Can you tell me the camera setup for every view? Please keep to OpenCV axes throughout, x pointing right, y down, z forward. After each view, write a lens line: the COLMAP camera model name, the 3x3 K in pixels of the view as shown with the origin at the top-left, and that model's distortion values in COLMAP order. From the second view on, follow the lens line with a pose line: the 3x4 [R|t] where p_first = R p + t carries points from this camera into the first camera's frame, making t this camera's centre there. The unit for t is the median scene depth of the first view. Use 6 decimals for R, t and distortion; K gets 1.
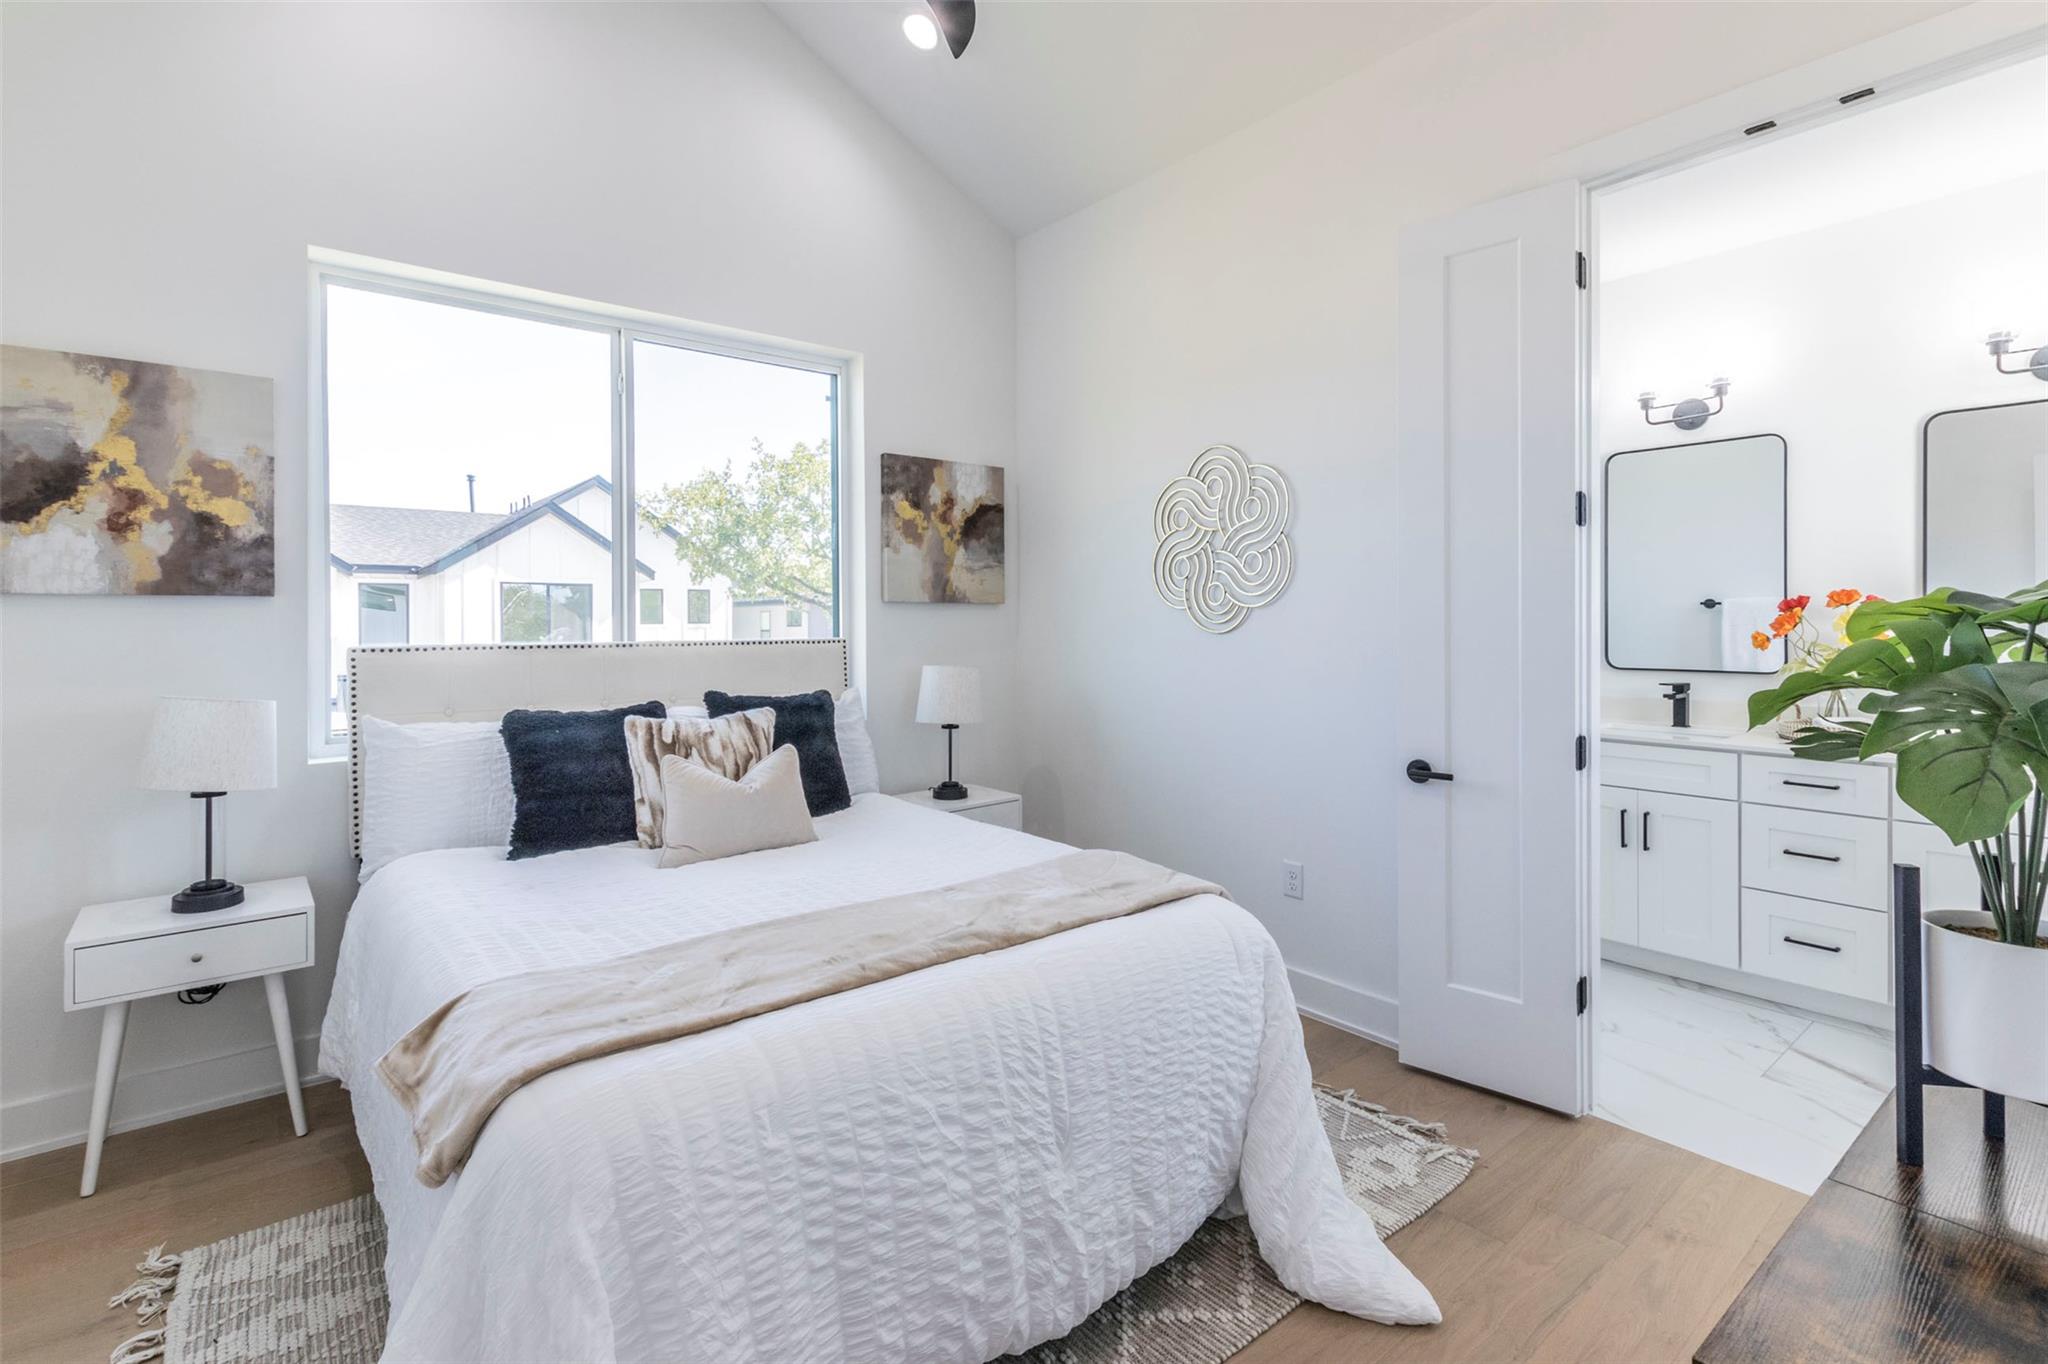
lens RADIAL K [[947.7, 0, 1062.6], [0, 947.7, 625.0], [0, 0, 1]] dist [-0.000159, -0.001024]
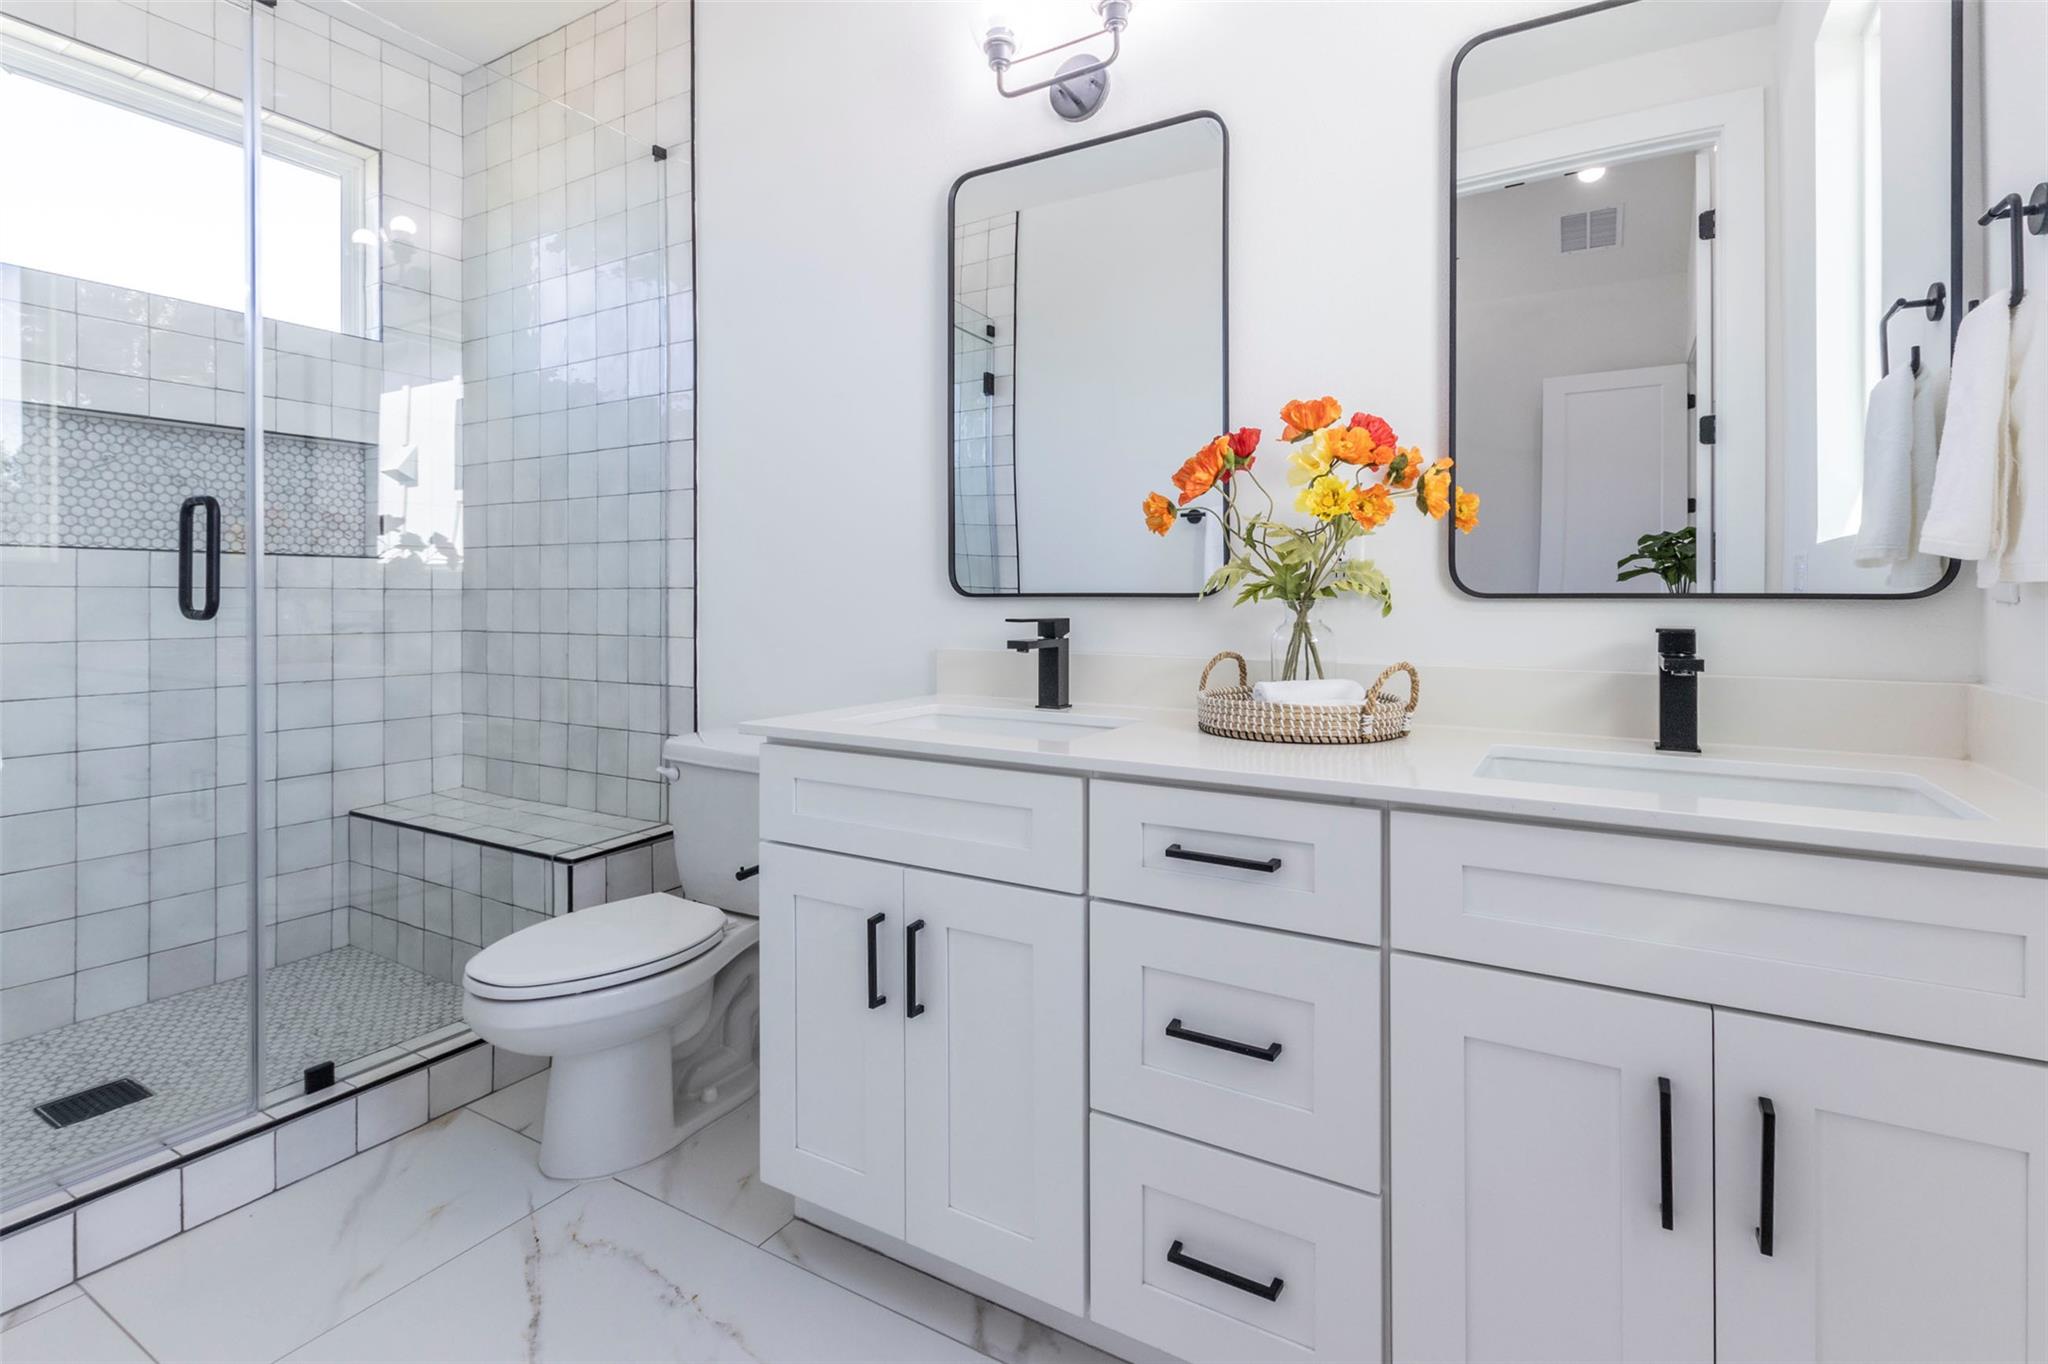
lens RADIAL K [[947.7, 0, 1048.1], [0, 947.7, 588.8], [0, 0, 1]] dist [-0.000159, -0.001024]
pose [[0.942268, 0.002150, 0.334853, 0.523620], [0.000112, 0.999977, -0.006736, 0.053536], [-0.334860, 0.006385, 0.942246, 0.579852]]
